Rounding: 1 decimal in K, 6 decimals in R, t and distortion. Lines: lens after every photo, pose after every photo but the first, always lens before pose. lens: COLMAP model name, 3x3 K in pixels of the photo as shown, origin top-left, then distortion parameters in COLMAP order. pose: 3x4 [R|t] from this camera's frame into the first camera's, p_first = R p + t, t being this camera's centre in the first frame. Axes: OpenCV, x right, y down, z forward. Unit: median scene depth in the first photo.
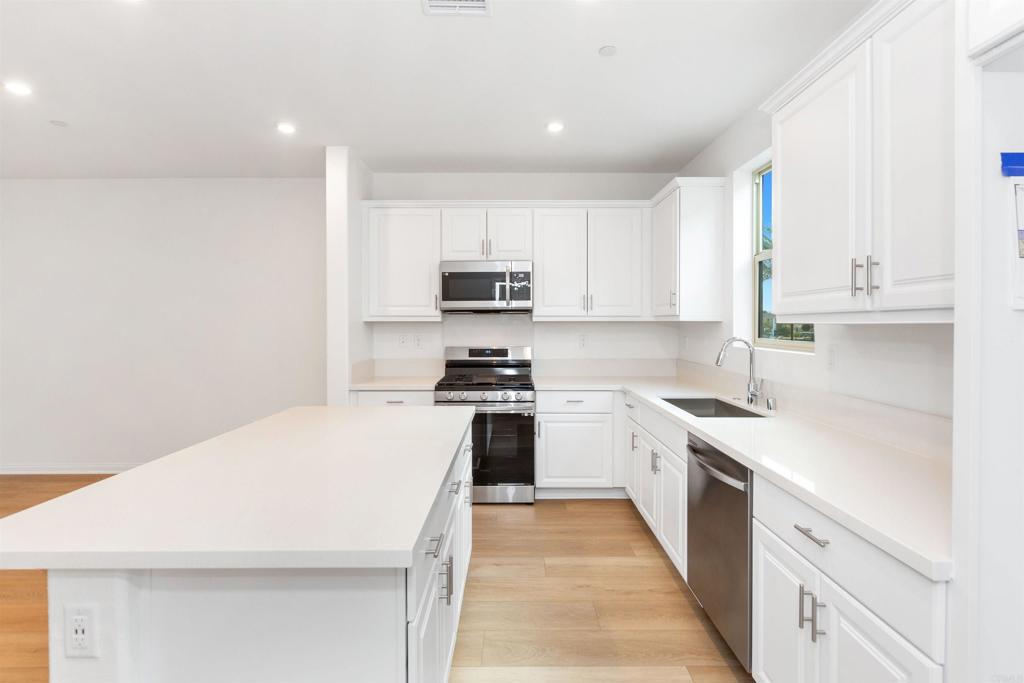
lens RADIAL K [[481.3, 0, 511.9], [0, 481.3, 326.7], [0, 0, 1]] dist [0.000121, -0.000675]
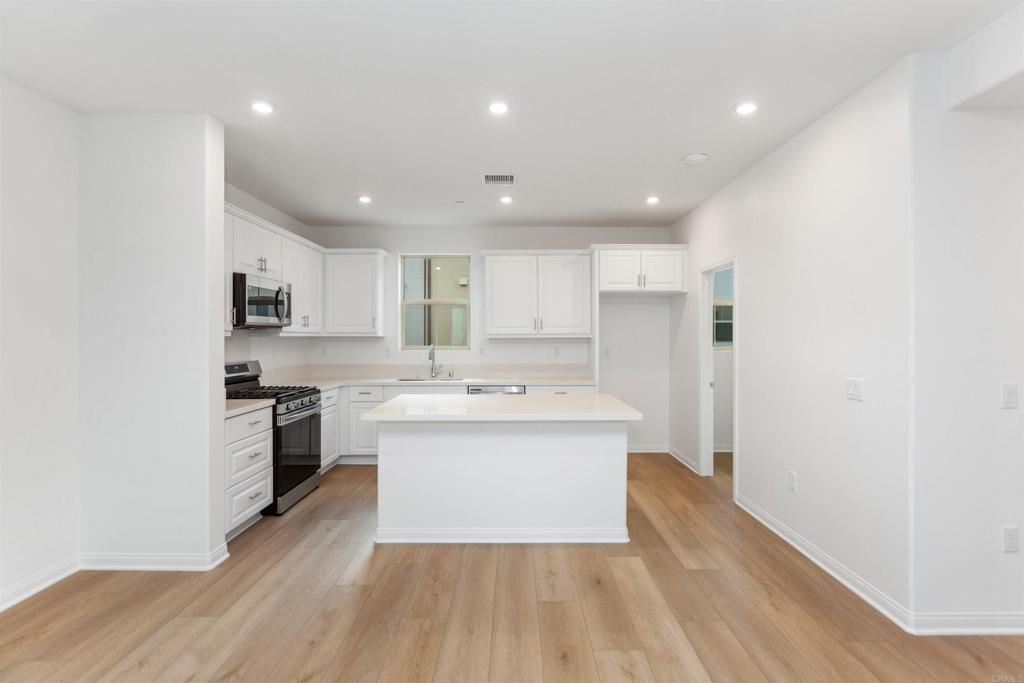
lens RADIAL K [[481.3, 0, 519.7], [0, 481.3, 336.1], [0, 0, 1]] dist [0.000121, -0.000675]
pose [[-0.014663, 0.002845, 0.999888, -1.102098], [0.010535, 0.999941, -0.002691, -0.003142], [-0.999837, 0.010495, -0.014692, 0.467584]]
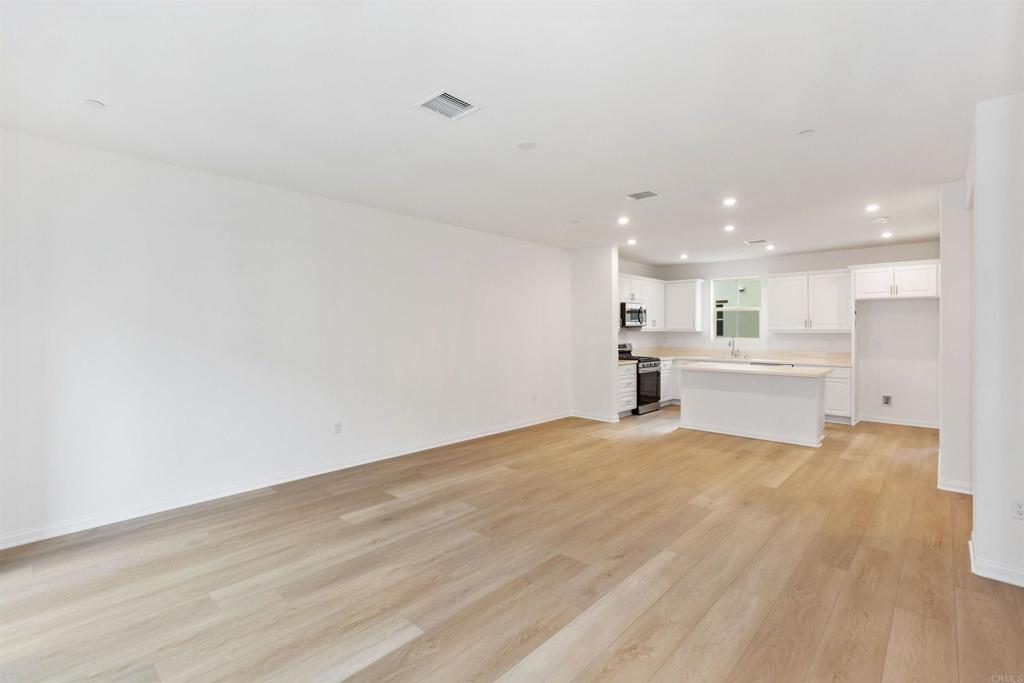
lens RADIAL K [[473.1, 0, 509.3], [0, 473.1, 330.9], [0, 0, 1]] dist [0.004992, -0.000238]
pose [[0.674448, 0.001794, 0.738320, -1.997005], [0.005063, 0.999962, -0.007055, -0.000937], [-0.738305, 0.008496, 0.674414, -0.016056]]
